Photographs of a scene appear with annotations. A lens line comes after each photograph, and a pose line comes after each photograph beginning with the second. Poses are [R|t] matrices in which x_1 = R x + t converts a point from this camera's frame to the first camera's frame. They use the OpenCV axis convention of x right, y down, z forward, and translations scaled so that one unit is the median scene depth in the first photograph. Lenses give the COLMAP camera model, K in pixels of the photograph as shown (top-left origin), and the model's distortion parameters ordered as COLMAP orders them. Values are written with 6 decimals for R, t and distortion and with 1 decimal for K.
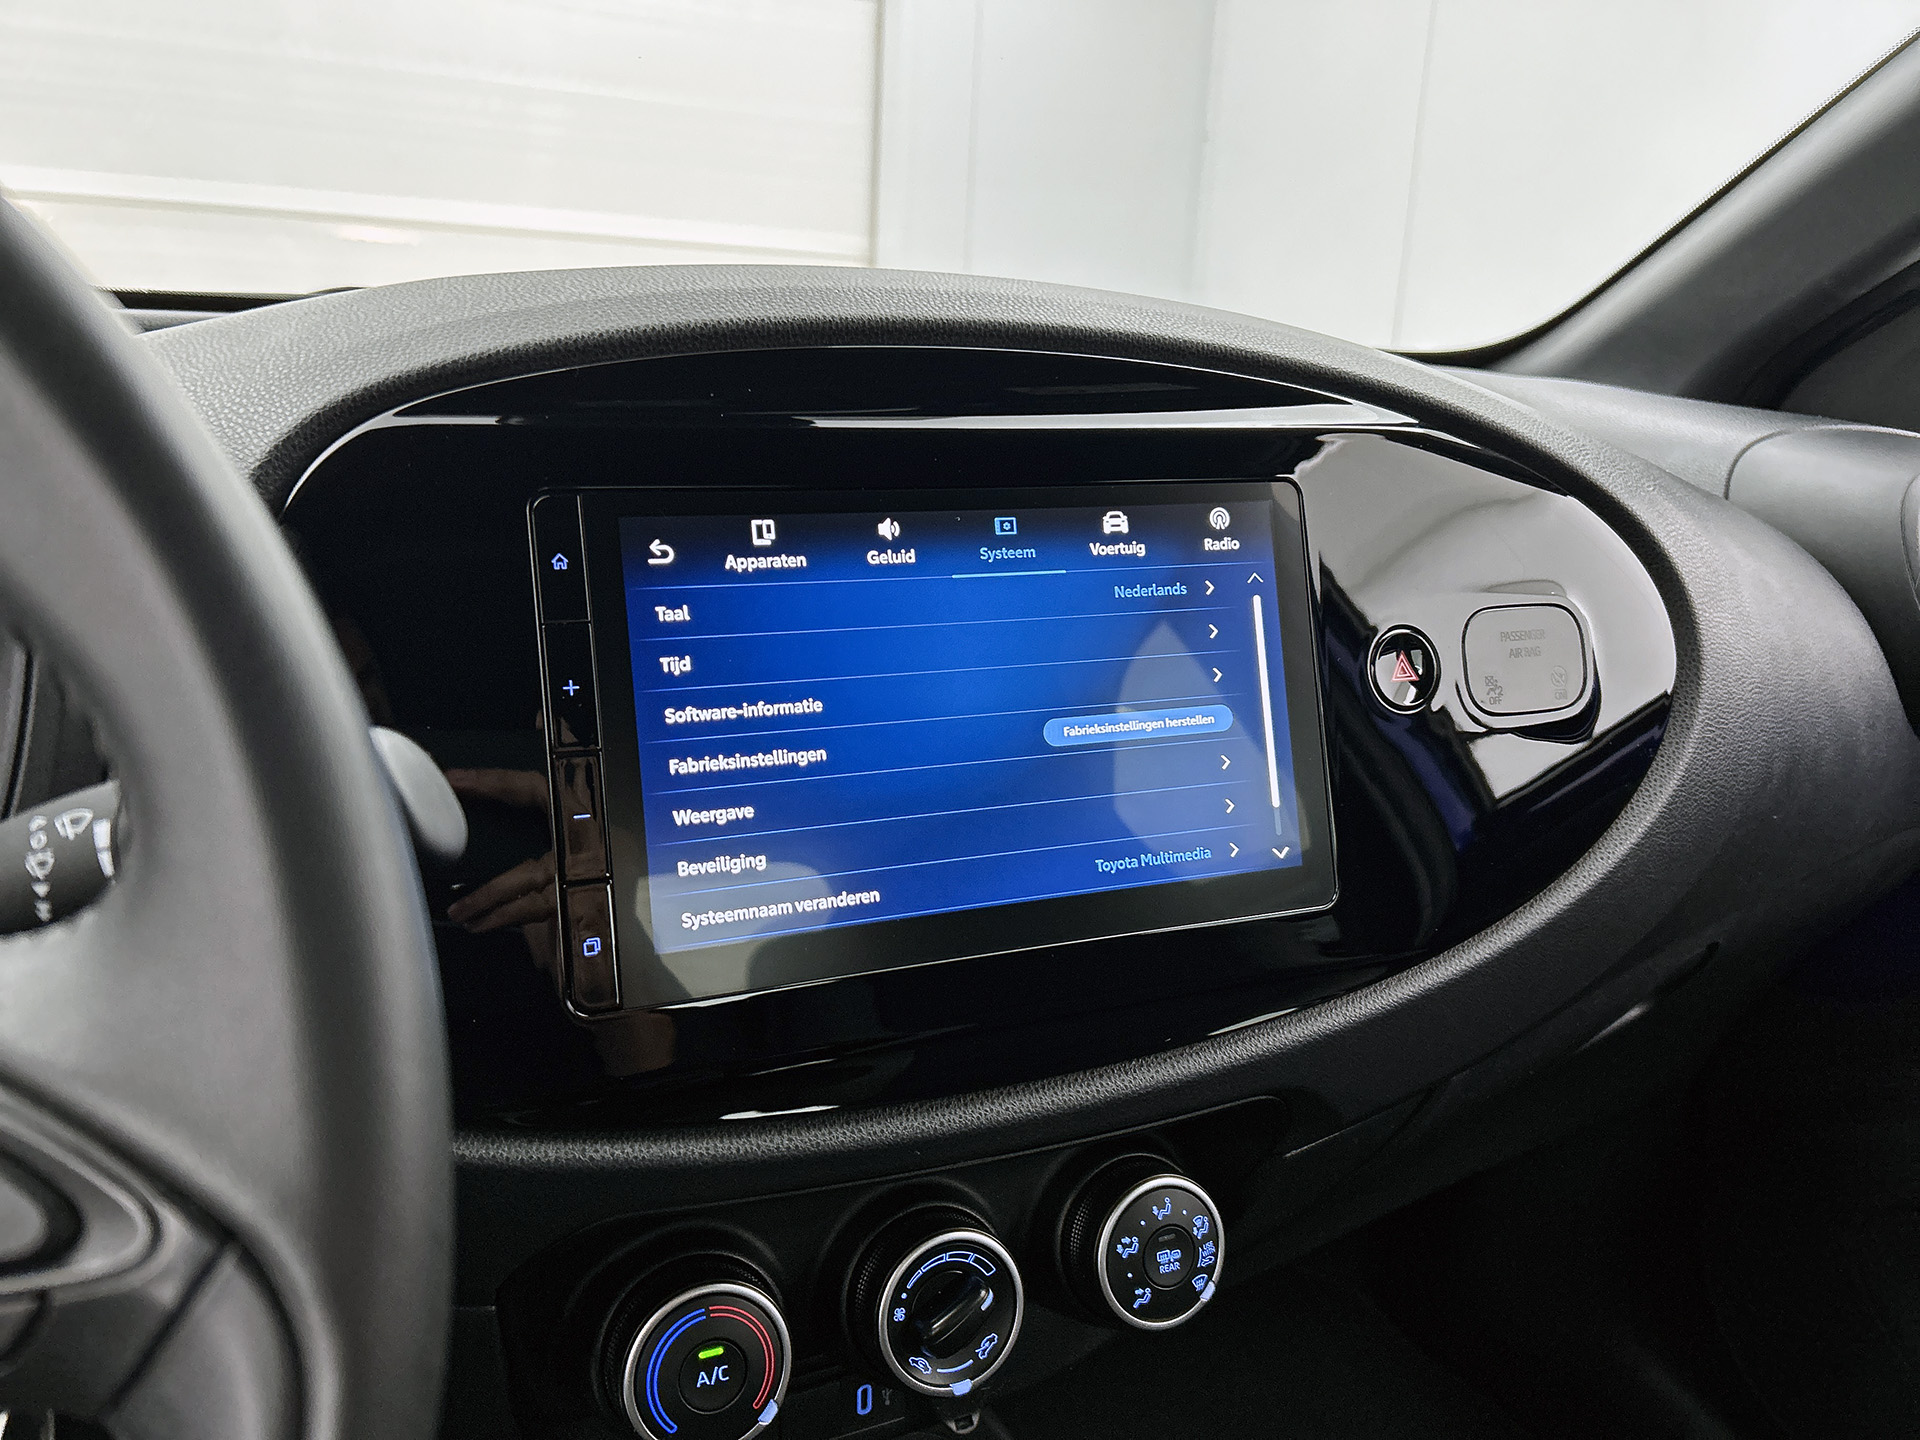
lens RADIAL K [[1439.6, 0, 937.4], [0, 1439.6, 712.3], [0, 0, 1]] dist [0.039064, -0.057850]
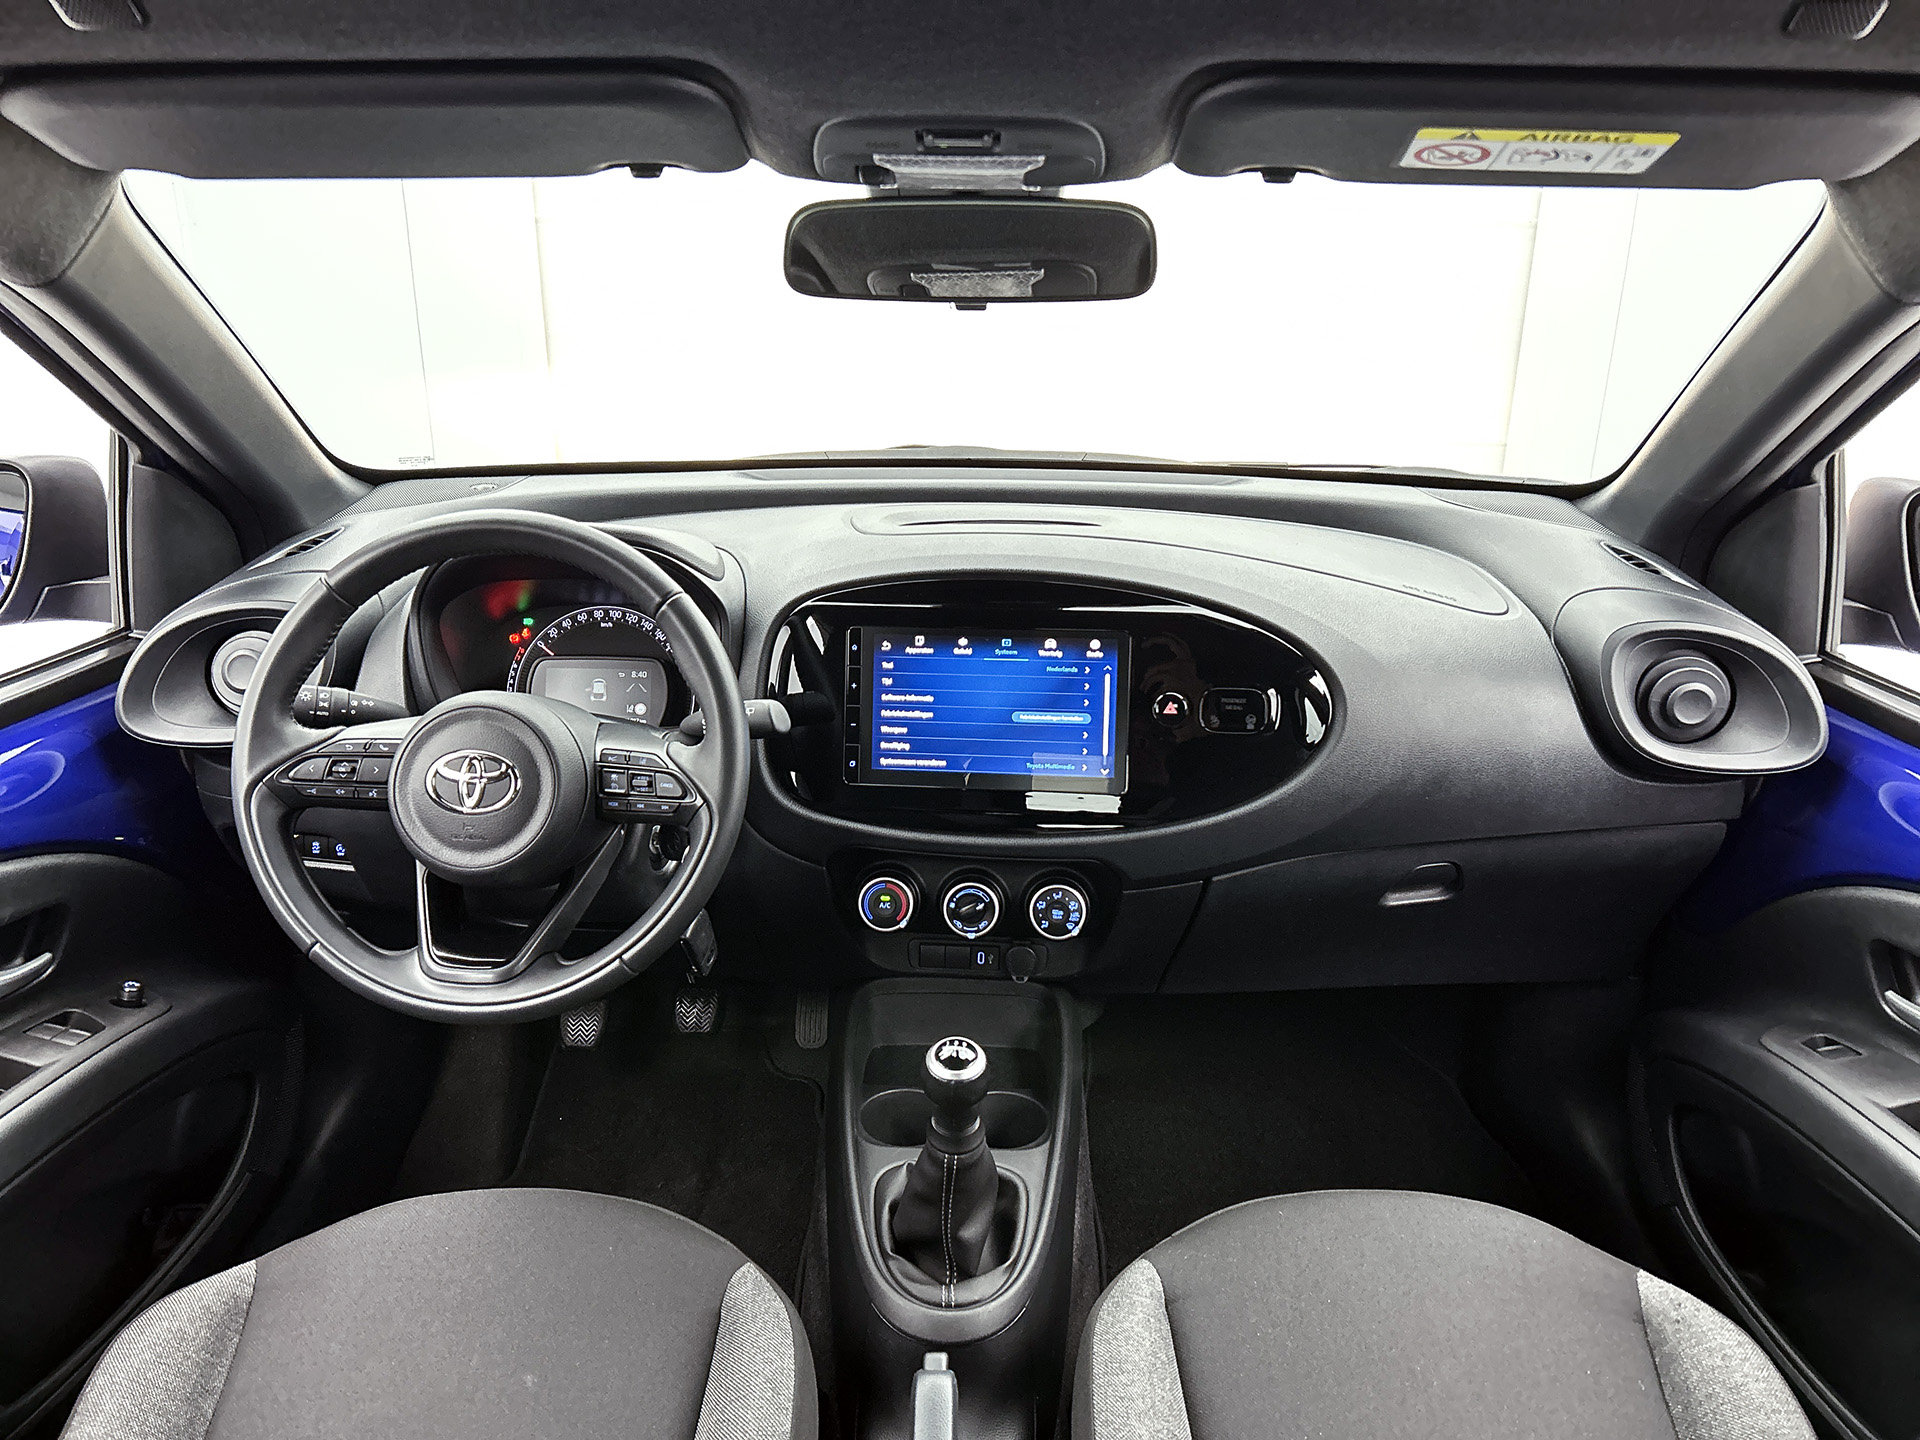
lens RADIAL K [[1485.4, 0, 984.4], [0, 1485.4, 713.8], [0, 0, 1]] dist [0.058332, -0.014278]
pose [[0.877591, 0.133064, -0.460574, 1.352782], [-0.094336, 0.989857, 0.106229, -0.291866], [0.470038, -0.049777, 0.881242, -1.589912]]
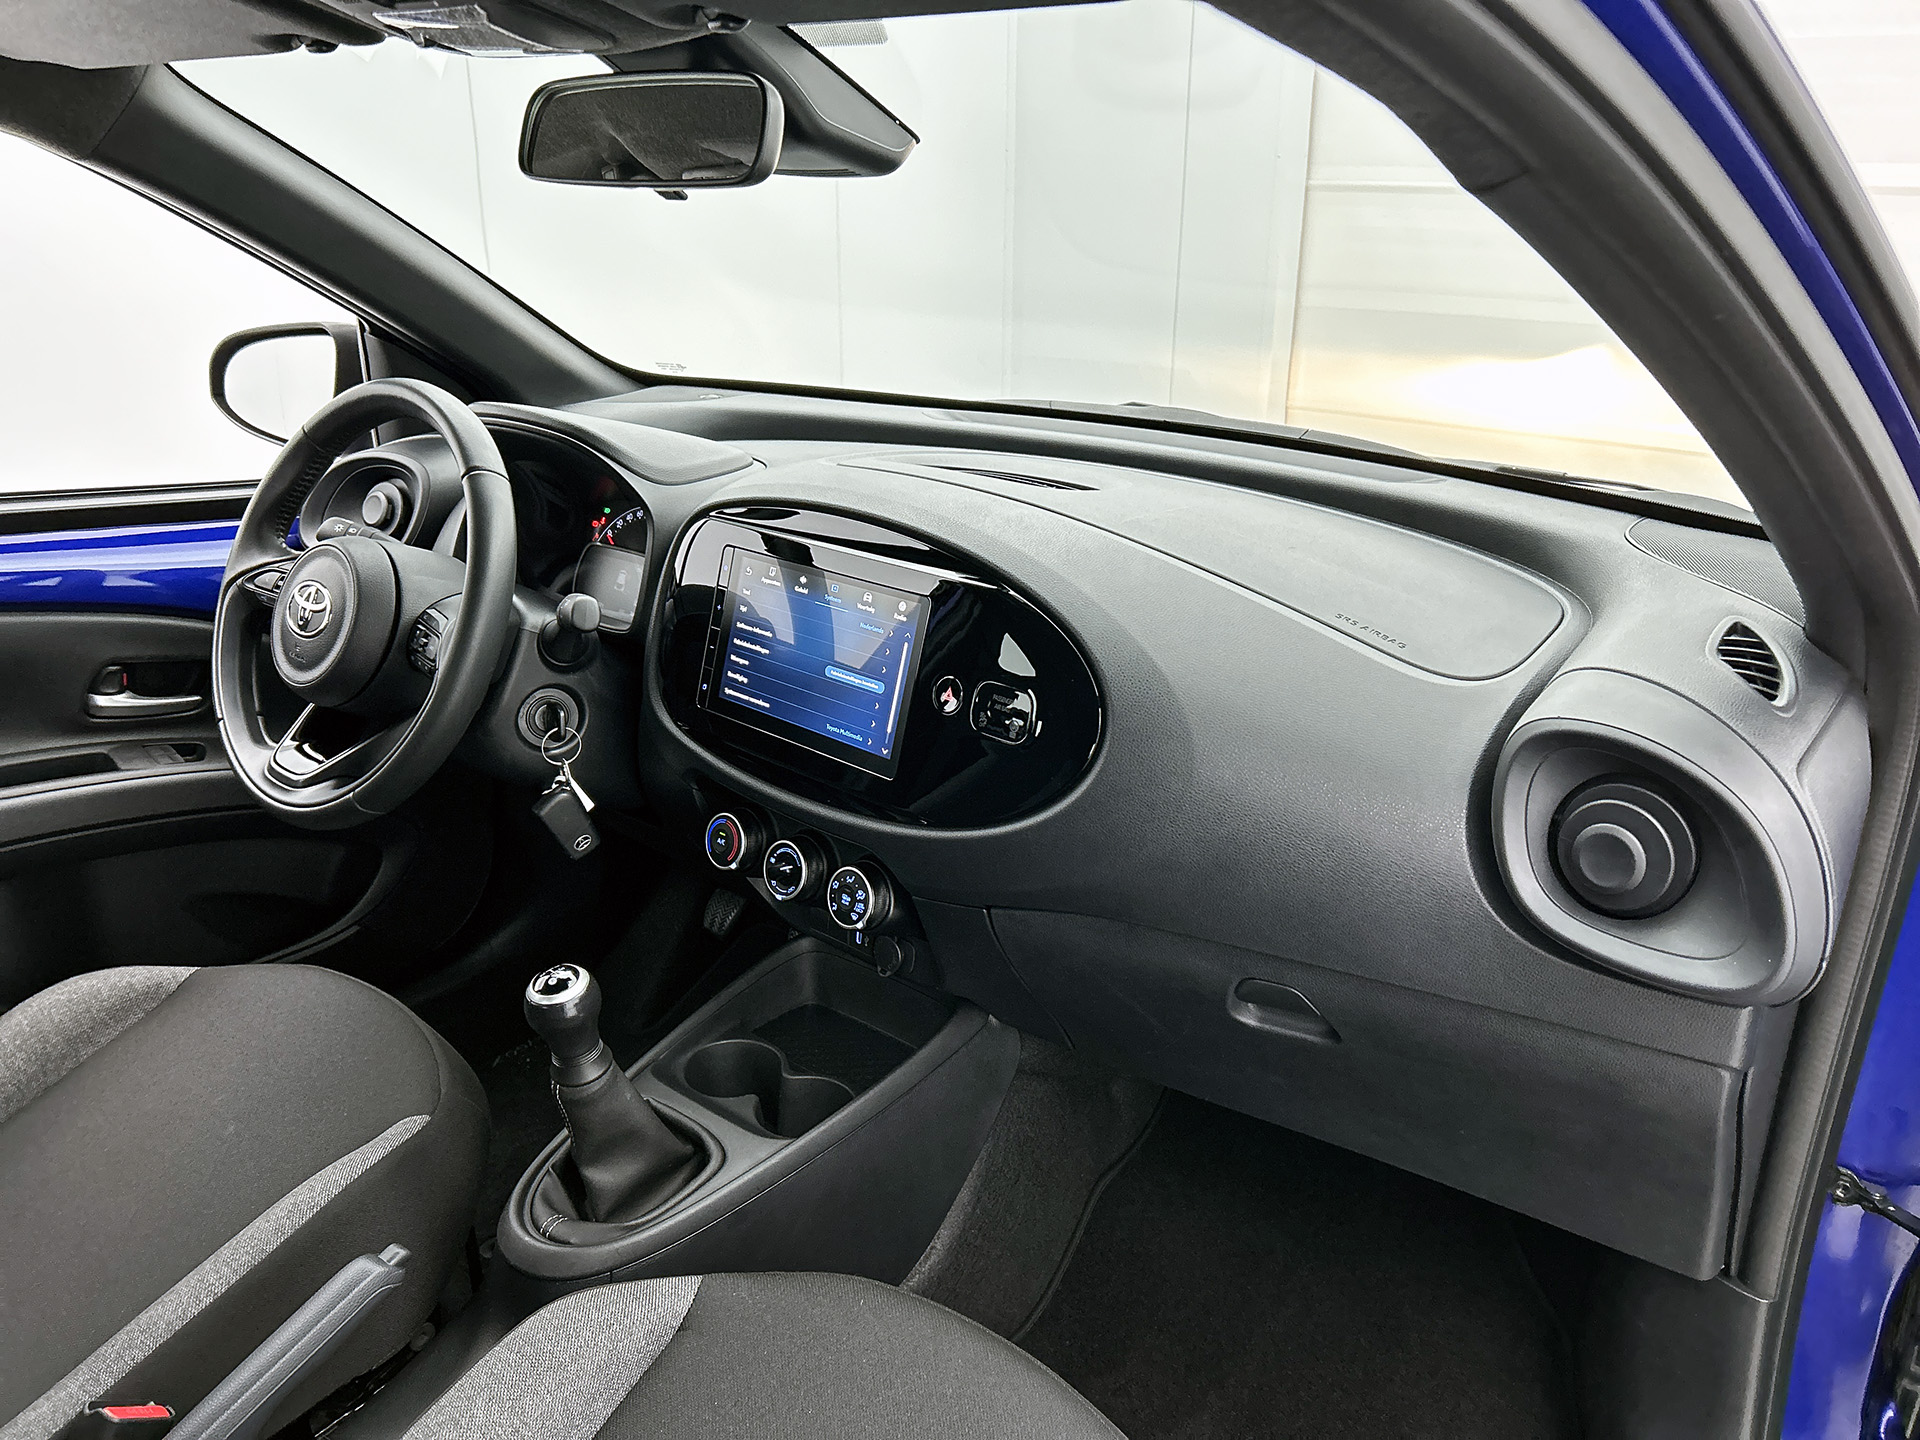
lens RADIAL K [[1485.4, 0, 961.0], [0, 1485.4, 727.3], [0, 0, 1]] dist [0.058332, -0.014278]
pose [[0.395835, 0.289861, -0.871376, 2.468501], [-0.221298, 0.951024, 0.215827, -0.504512], [0.891259, 0.107402, 0.440594, 0.049375]]
